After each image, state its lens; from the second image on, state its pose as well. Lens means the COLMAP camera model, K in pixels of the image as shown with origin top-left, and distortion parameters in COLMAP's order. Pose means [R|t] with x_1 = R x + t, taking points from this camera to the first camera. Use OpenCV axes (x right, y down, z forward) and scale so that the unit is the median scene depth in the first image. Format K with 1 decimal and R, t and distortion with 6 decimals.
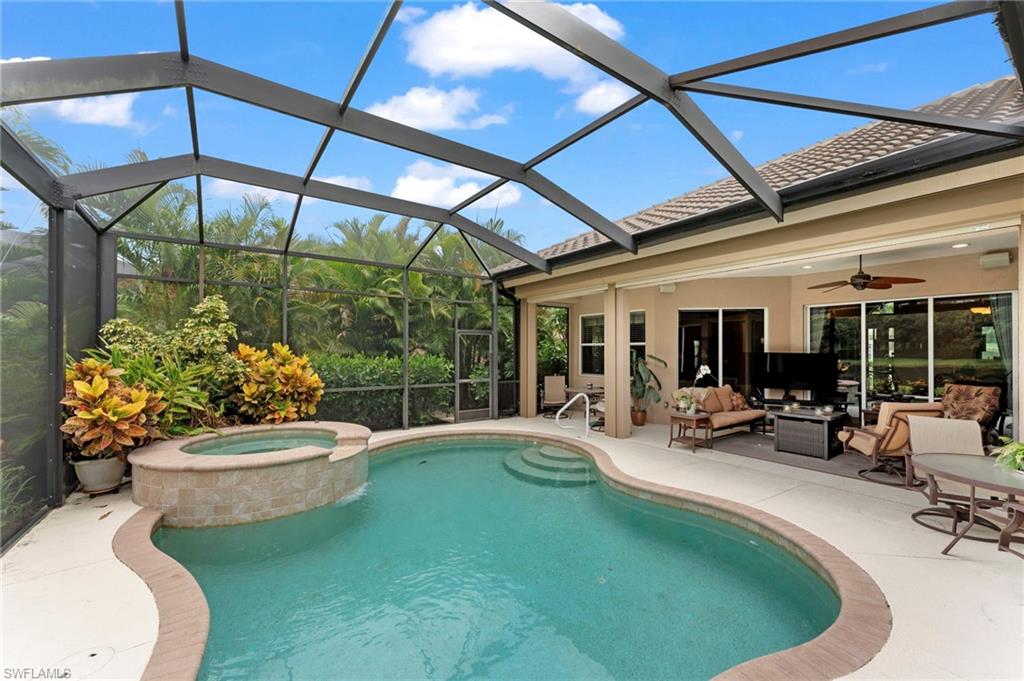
lens RADIAL K [[408.8, 0, 507.1], [0, 408.8, 348.8], [0, 0, 1]] dist [-0.002527, -0.000504]
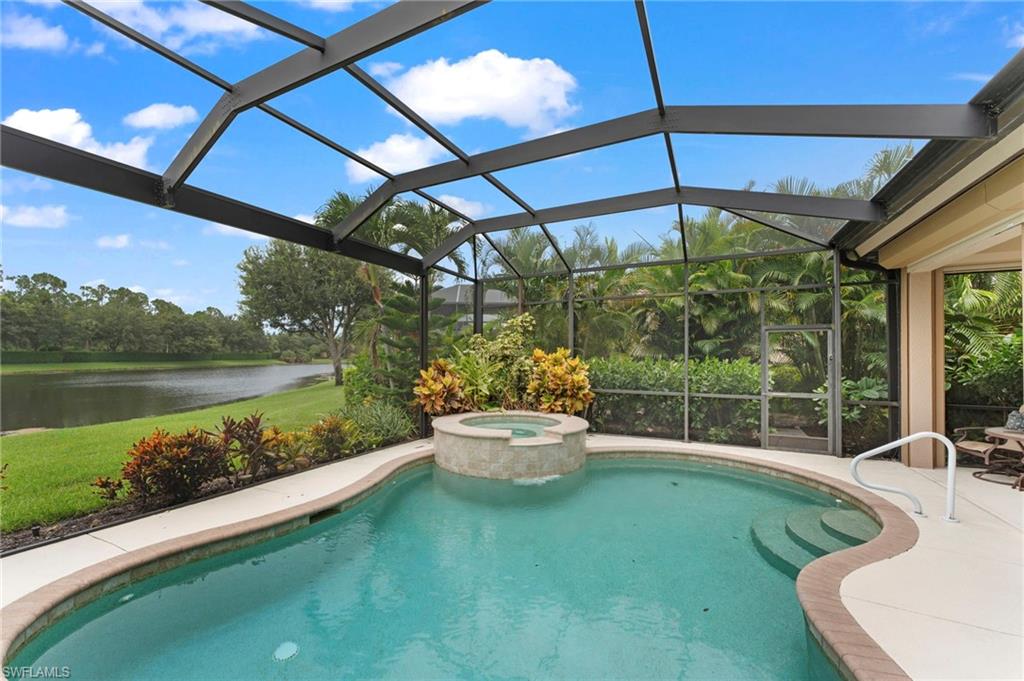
lens RADIAL K [[409.1, 0, 508.7], [0, 409.1, 353.6], [0, 0, 1]] dist [0.000236, -0.000058]
pose [[0.472828, -0.002868, -0.881150, 0.474936], [0.002012, 0.999996, -0.002175, 0.007276], [0.881152, -0.000744, 0.472832, 0.321687]]
